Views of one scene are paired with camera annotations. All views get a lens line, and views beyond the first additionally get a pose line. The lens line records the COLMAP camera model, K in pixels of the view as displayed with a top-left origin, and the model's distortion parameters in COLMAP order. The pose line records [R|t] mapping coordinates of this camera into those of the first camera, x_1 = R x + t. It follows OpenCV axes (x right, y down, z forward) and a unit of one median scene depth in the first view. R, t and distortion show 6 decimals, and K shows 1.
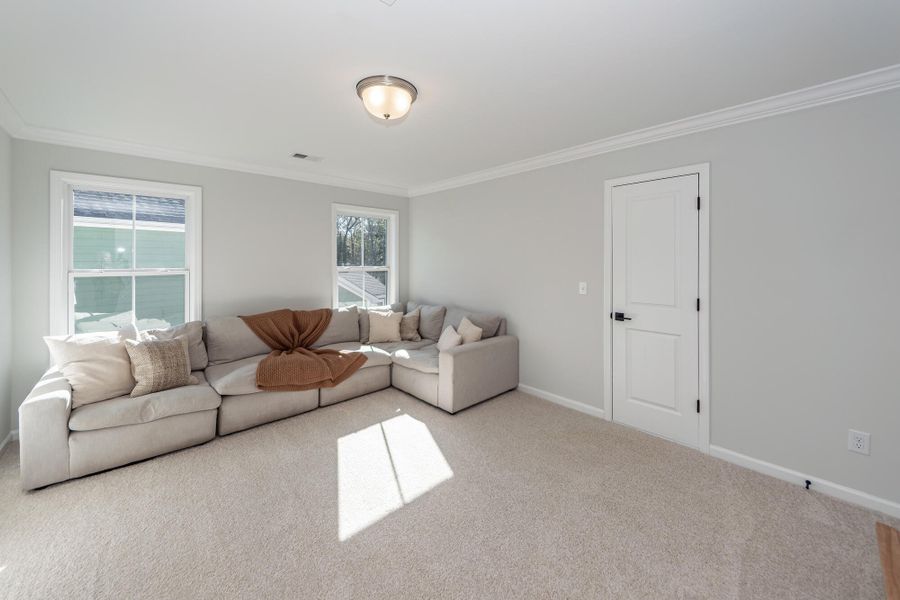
lens RADIAL K [[347.3, 0, 447.7], [0, 347.3, 267.6], [0, 0, 1]] dist [0.006771, -0.000339]
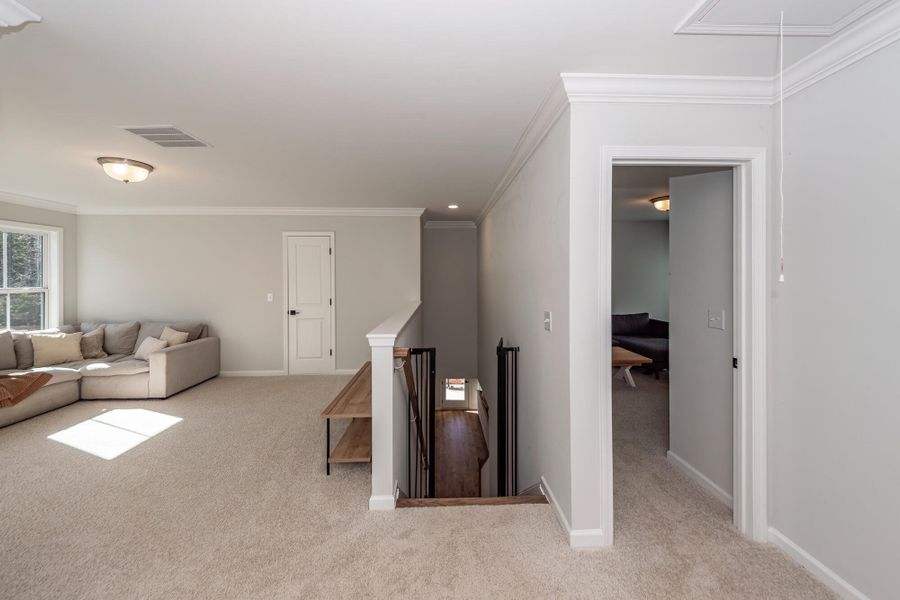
lens RADIAL K [[341.2, 0, 445.7], [0, 341.2, 276.2], [0, 0, 1]] dist [0.017119, -0.006950]
pose [[0.662454, -0.000529, 0.749103, -0.221674], [0.018331, 0.999712, -0.015505, 0.001474], [-0.748878, 0.024003, 0.662273, -0.564998]]
